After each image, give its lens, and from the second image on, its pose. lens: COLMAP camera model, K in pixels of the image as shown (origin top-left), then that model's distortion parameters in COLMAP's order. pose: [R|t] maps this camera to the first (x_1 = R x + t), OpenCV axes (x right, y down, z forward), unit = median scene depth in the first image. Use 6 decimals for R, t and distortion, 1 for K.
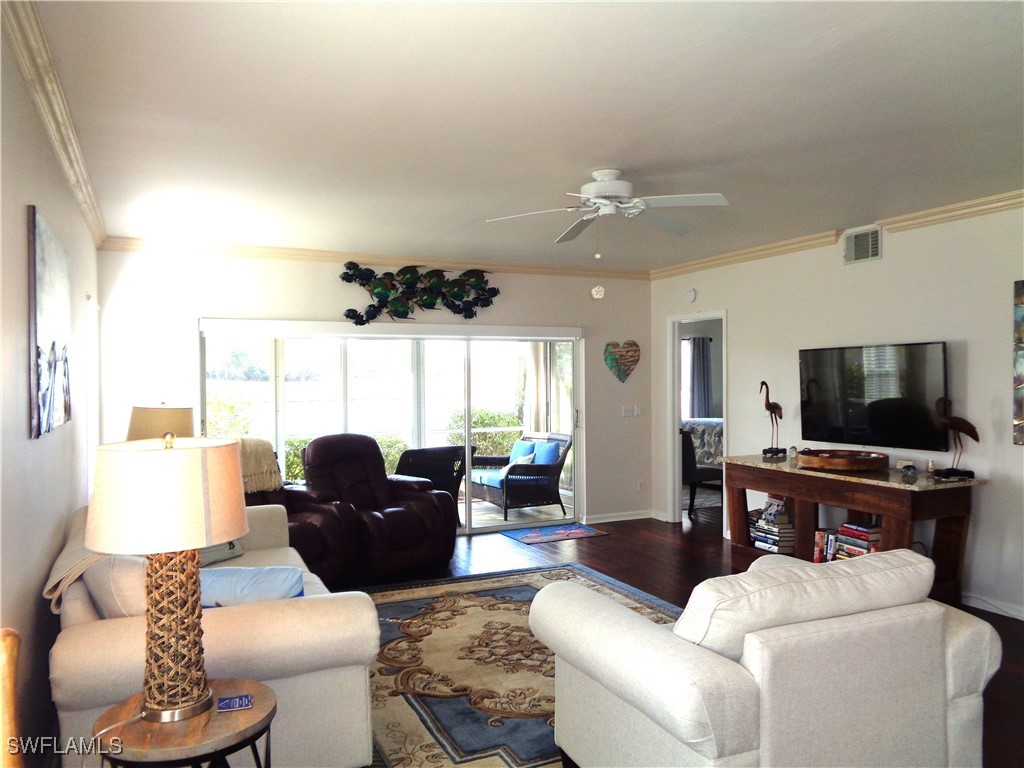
lens RADIAL K [[770.2, 0, 520.6], [0, 770.2, 383.8], [0, 0, 1]] dist [0.011295, -0.005361]
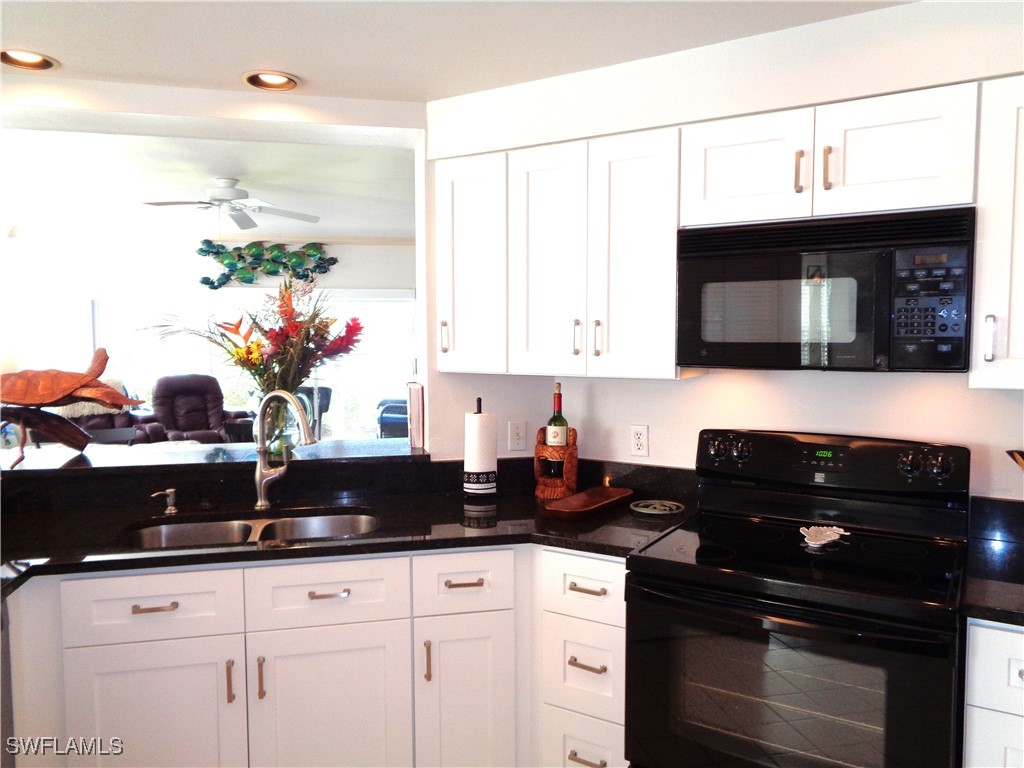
lens RADIAL K [[770.2, 0, 498.0], [0, 770.2, 387.0], [0, 0, 1]] dist [0.011295, -0.005361]
pose [[0.972865, 0.023540, -0.230174, 0.546010], [-0.008992, 0.997906, 0.064051, -0.001033], [0.231200, -0.060244, 0.971039, -0.140200]]
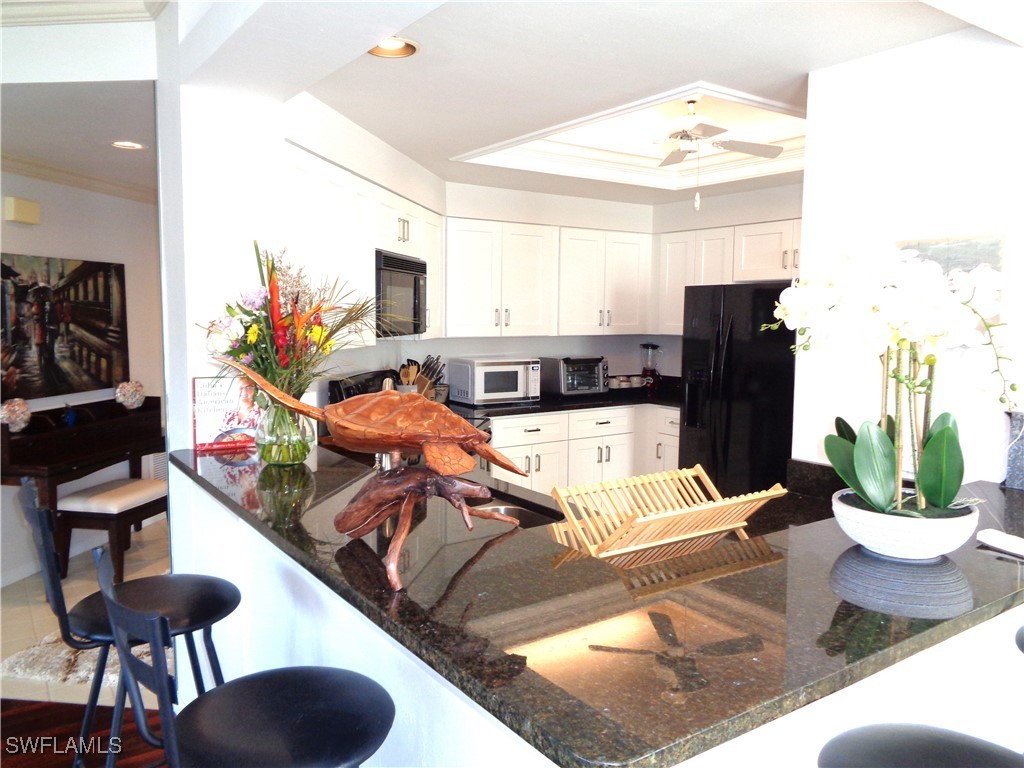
lens RADIAL K [[770.2, 0, 512.3], [0, 770.2, 383.2], [0, 0, 1]] dist [0.011295, -0.005361]
pose [[-0.165399, -0.088818, 0.982219, 0.009104], [-0.005118, 0.996000, 0.089203, -0.006415], [-0.986213, 0.009727, -0.165192, 0.201581]]
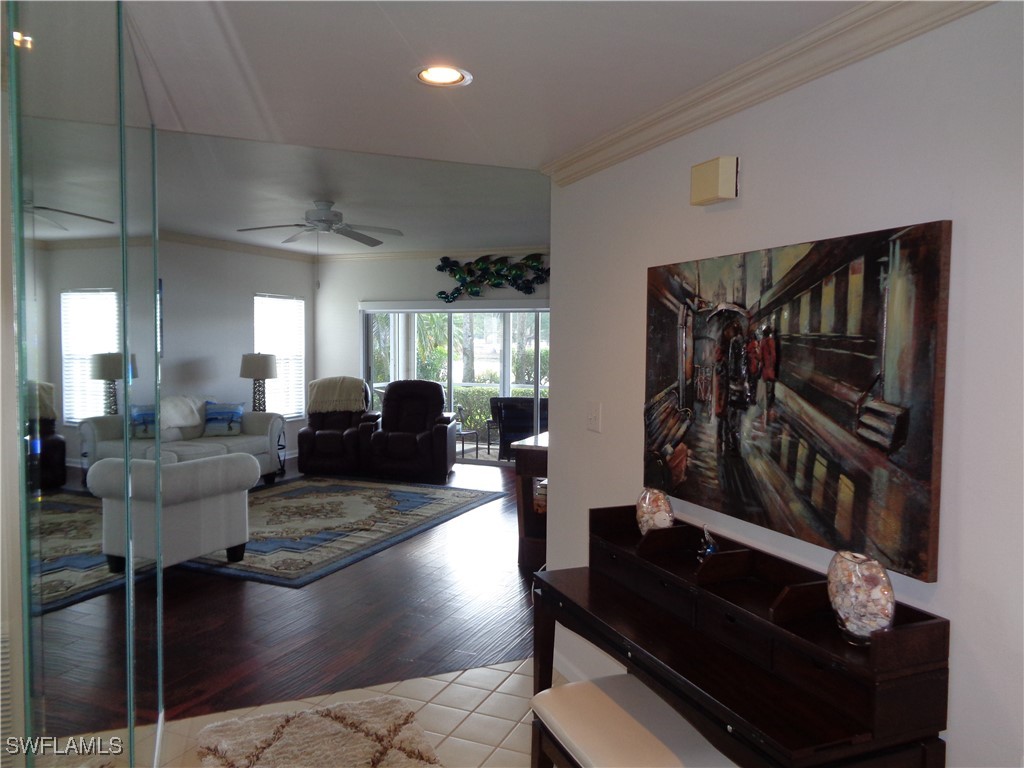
lens RADIAL K [[770.2, 0, 513.0], [0, 770.2, 386.6], [0, 0, 1]] dist [0.011295, -0.005361]
pose [[0.657298, 0.058034, -0.751393, 0.908607], [-0.019059, 0.997992, 0.060407, -0.011784], [0.753390, -0.025384, 0.657084, 0.179555]]
